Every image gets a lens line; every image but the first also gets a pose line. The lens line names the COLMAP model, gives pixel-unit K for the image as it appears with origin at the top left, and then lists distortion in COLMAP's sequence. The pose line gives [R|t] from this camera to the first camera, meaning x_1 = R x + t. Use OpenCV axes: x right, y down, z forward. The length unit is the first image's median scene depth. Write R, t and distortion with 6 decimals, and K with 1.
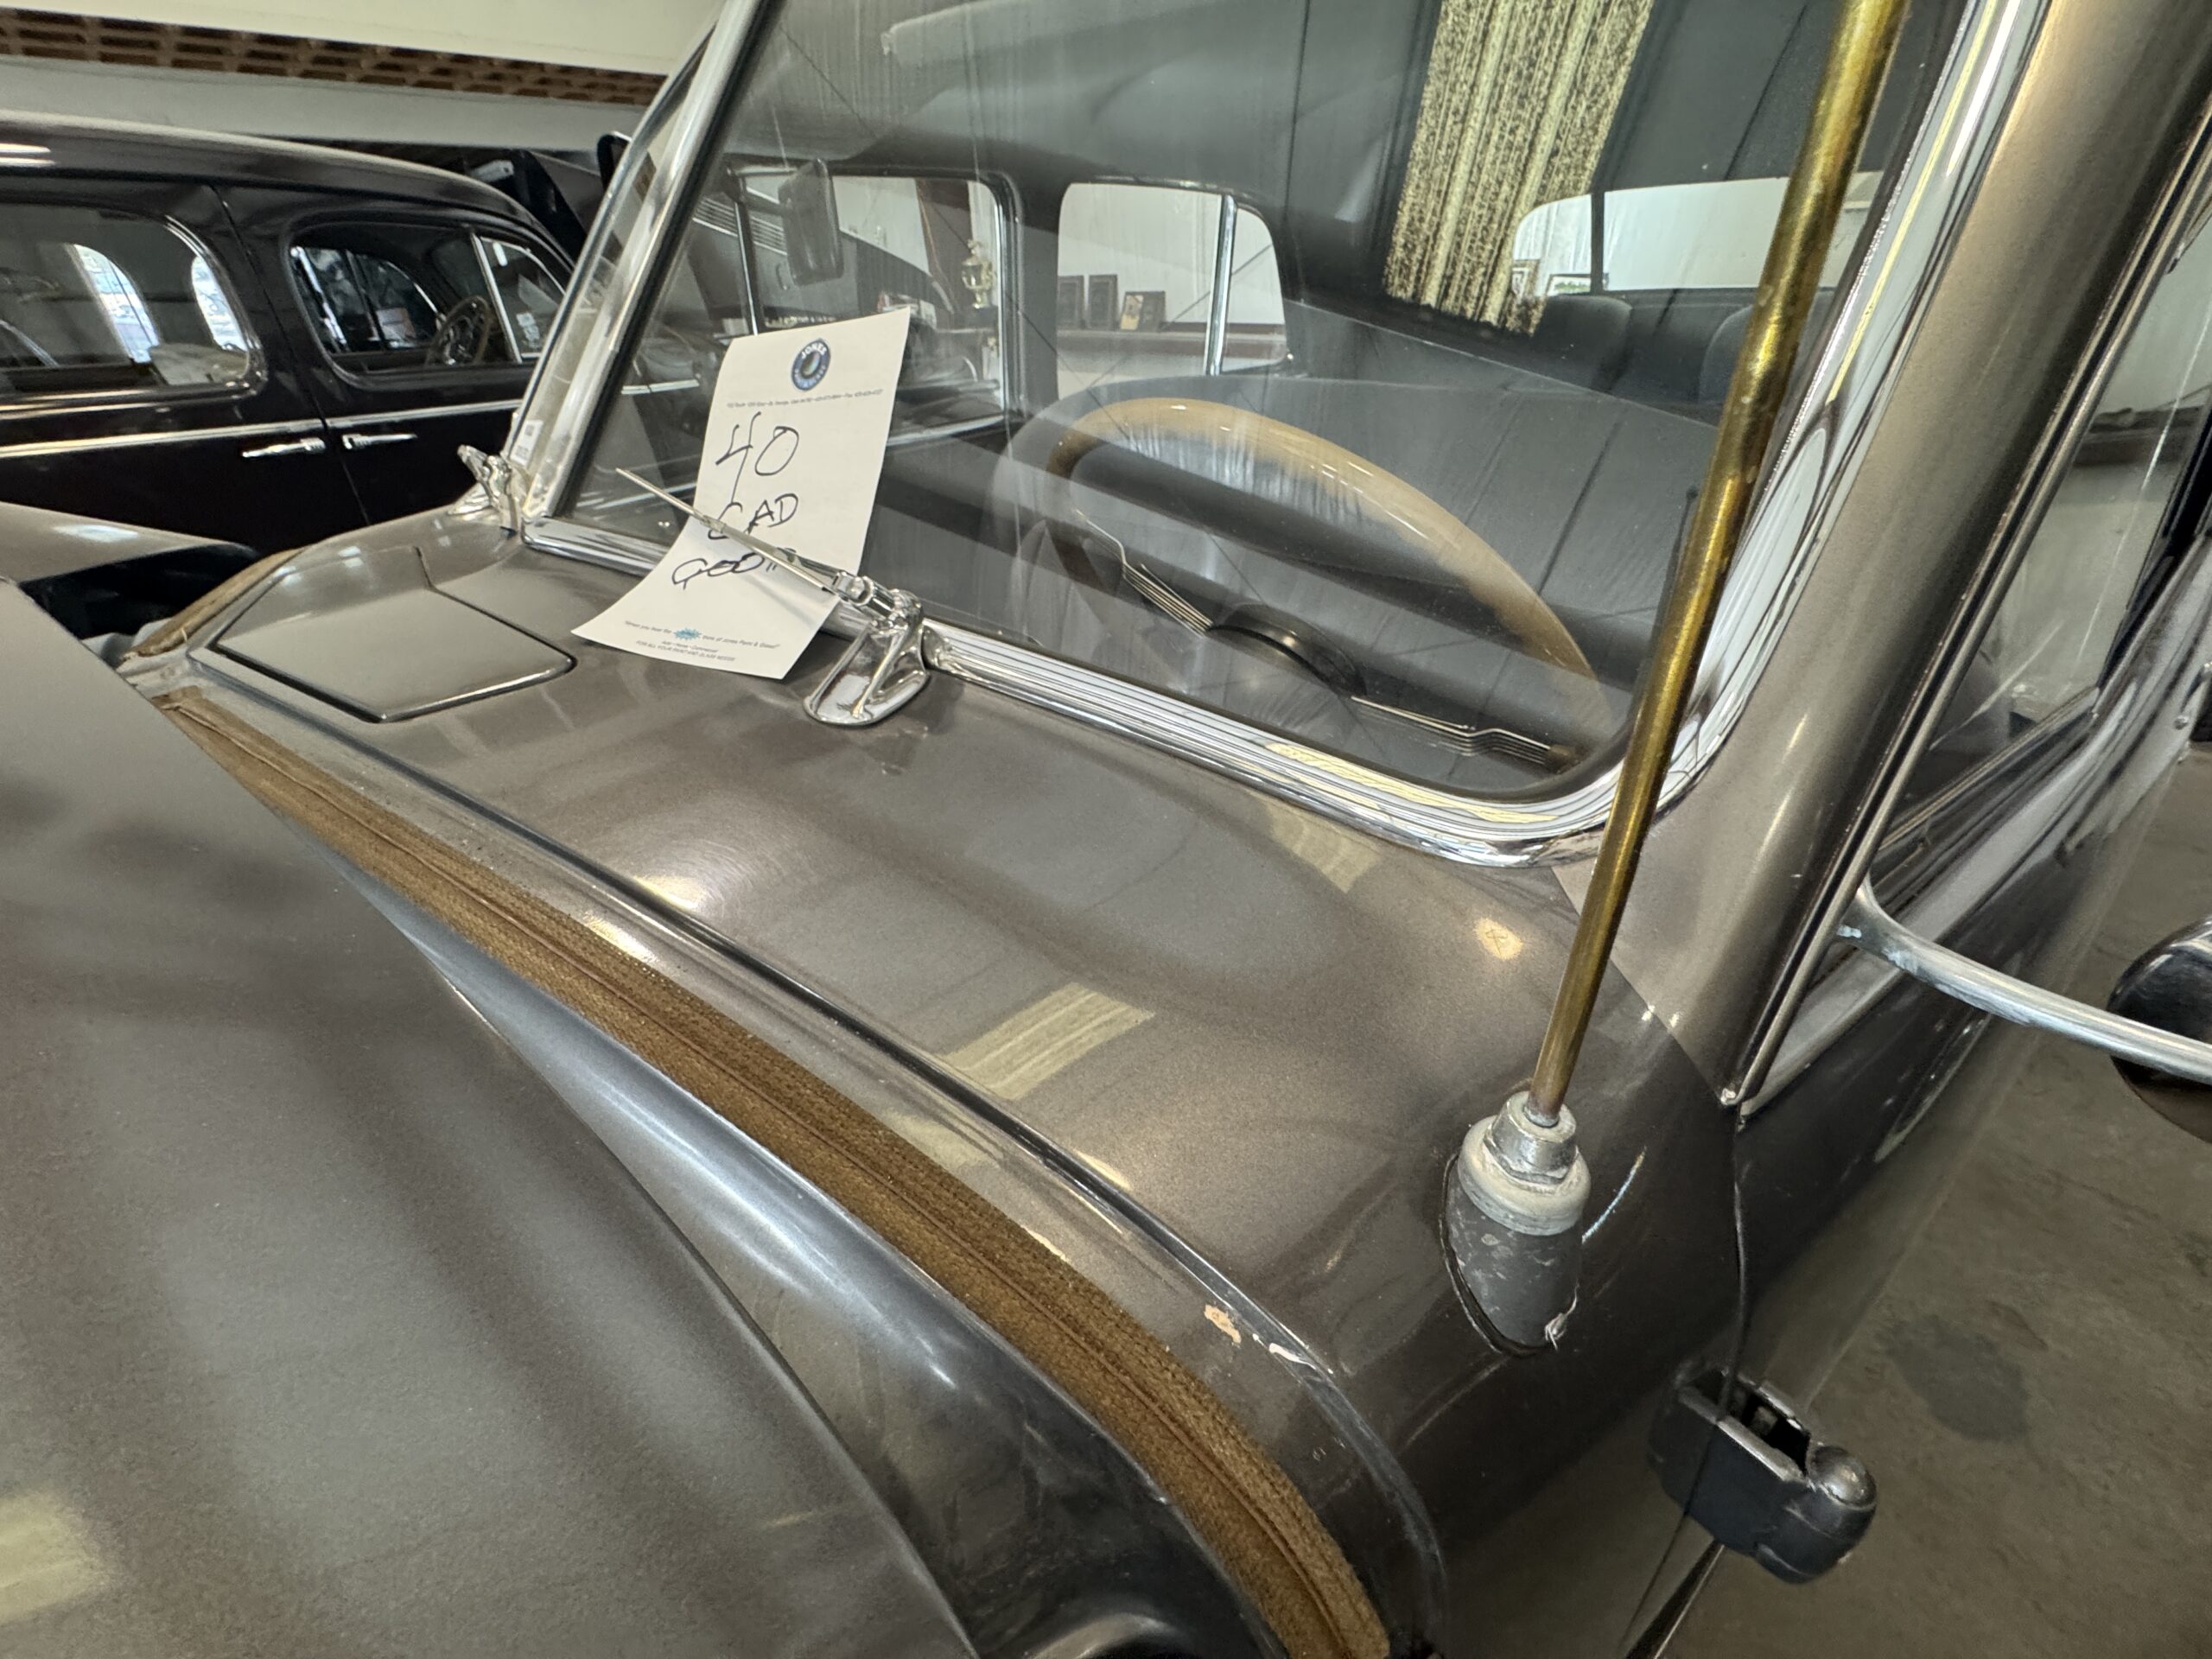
lens RADIAL K [[894.8, 0, 1106.0], [0, 894.8, 829.5], [0, 0, 1]] dist [-0.006549, -0.000058]
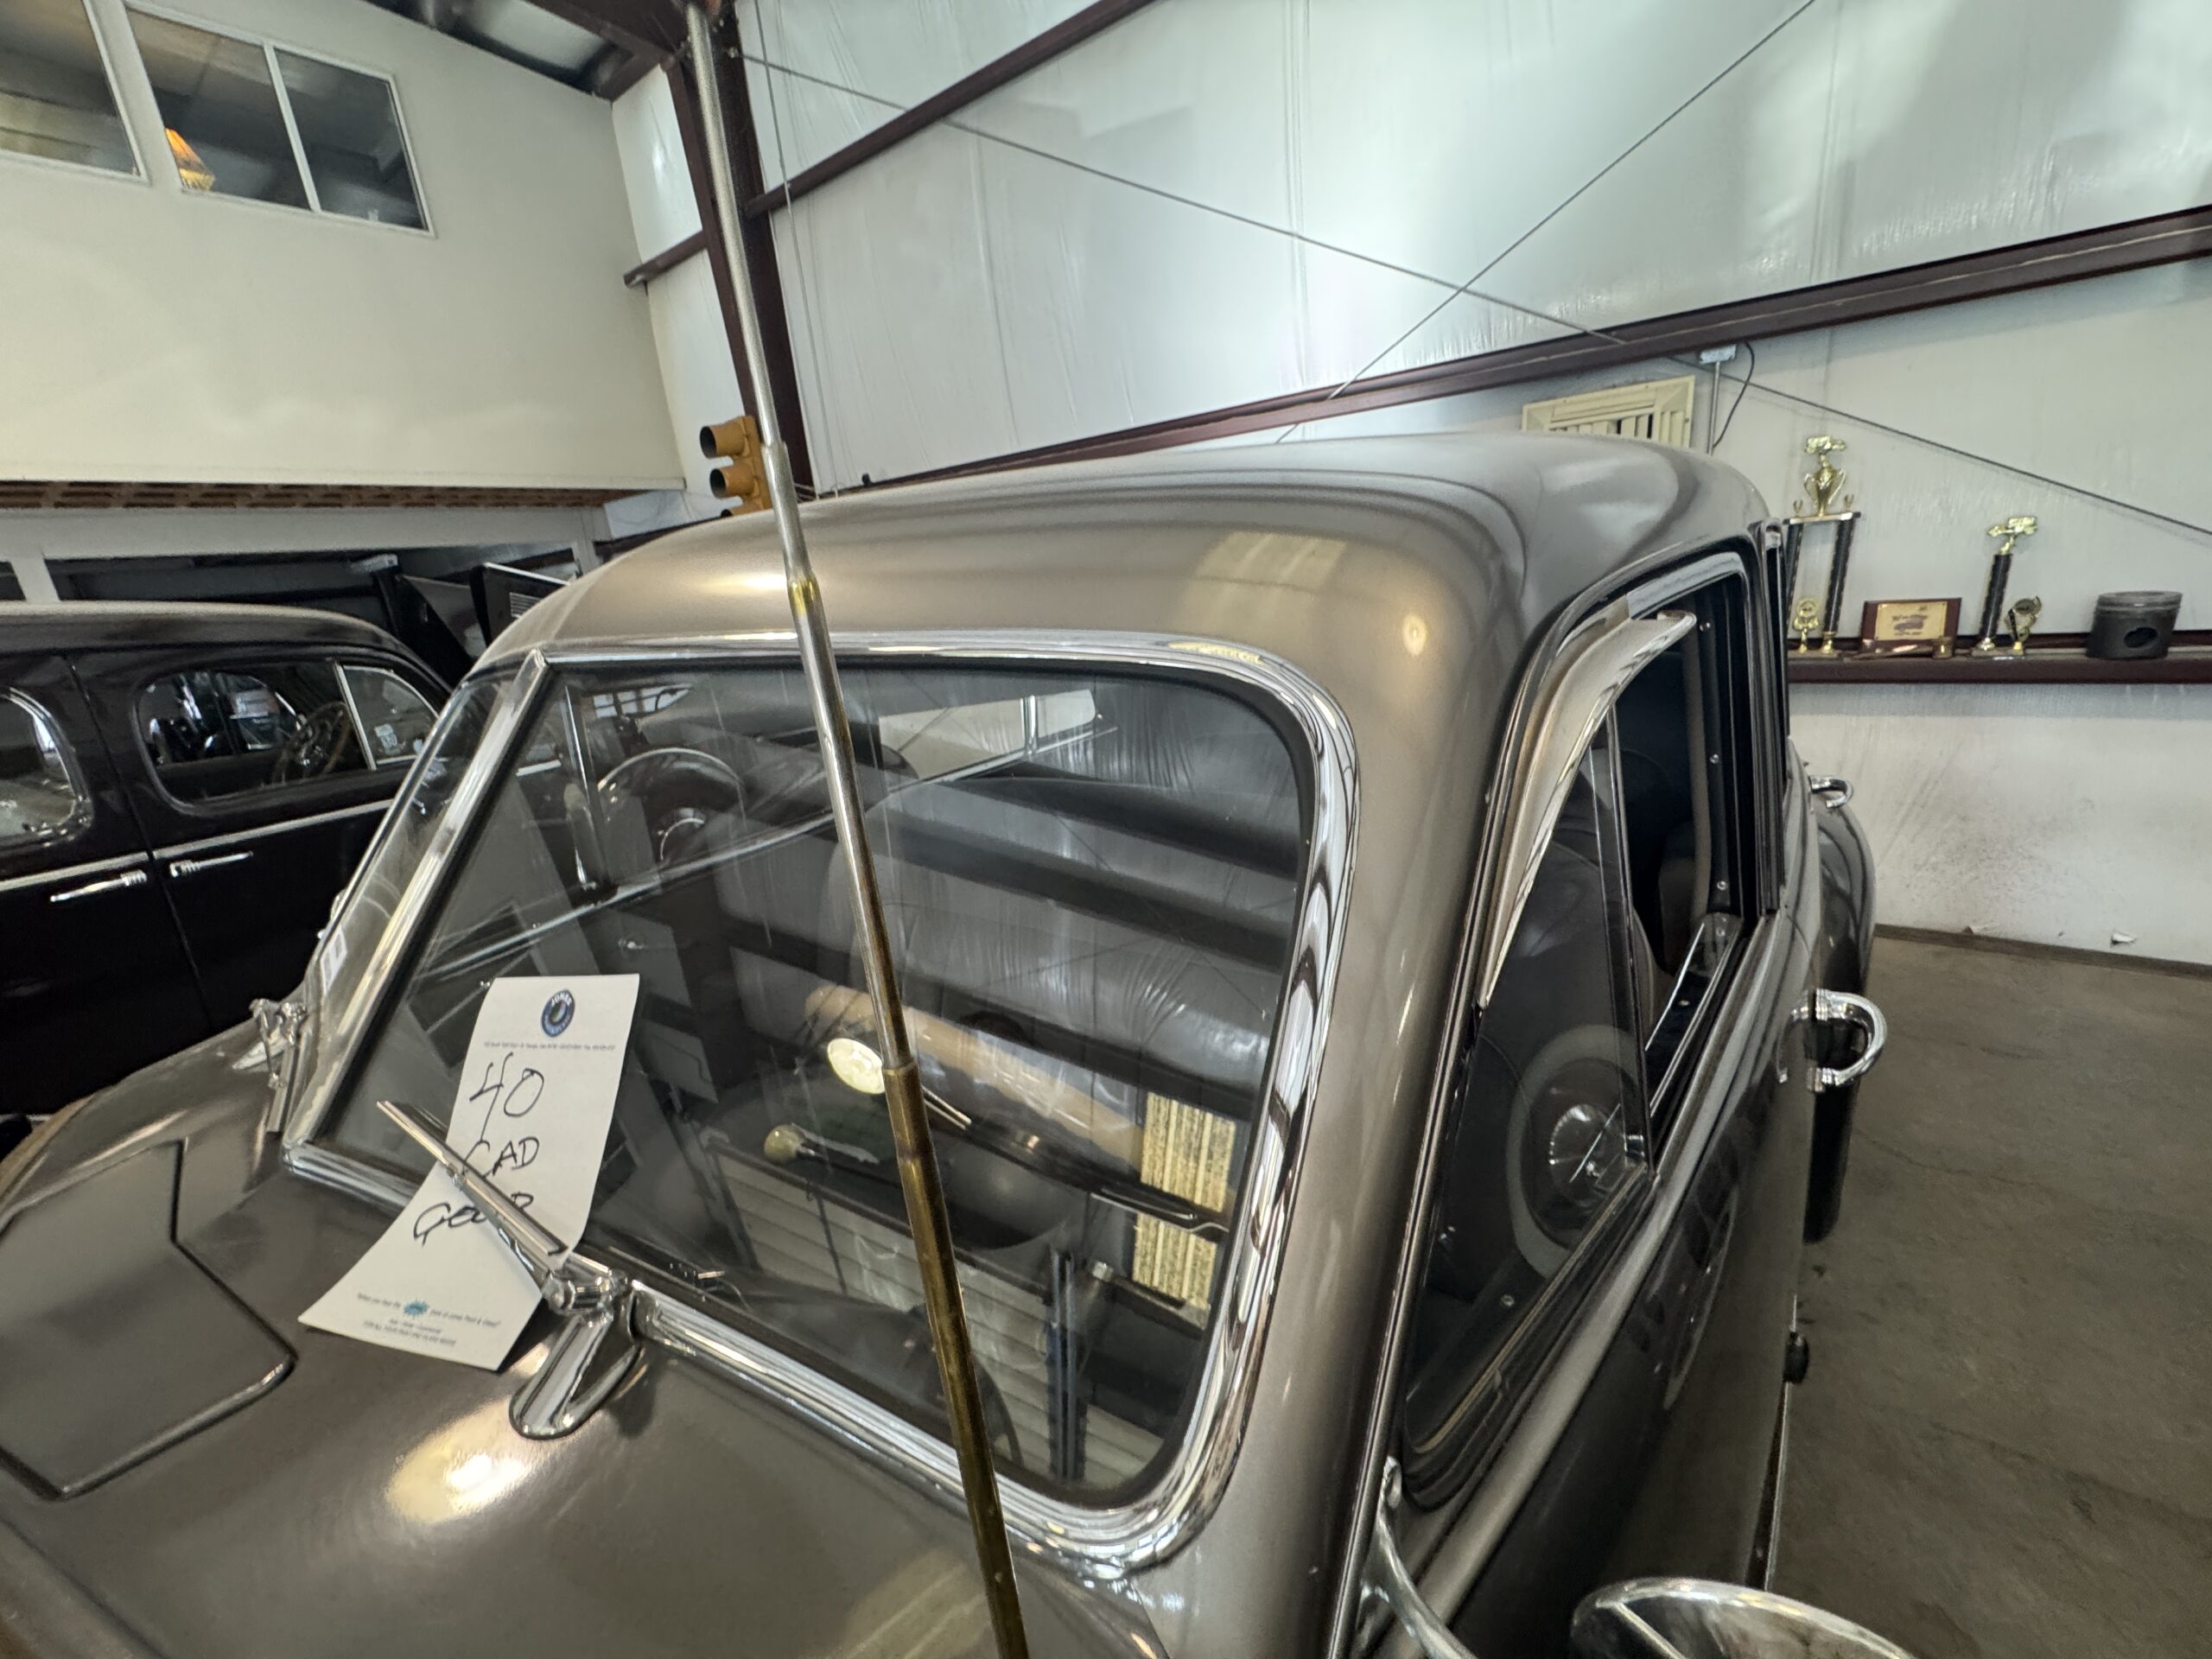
lens RADIAL K [[888.3, 0, 1104.7], [0, 888.3, 830.6], [0, 0, 1]] dist [-0.003846, -0.000154]
pose [[0.987008, -0.100750, 0.125160, 0.229488], [0.132013, 0.952544, -0.274284, -0.314598], [-0.091586, 0.287243, 0.953469, -0.208967]]
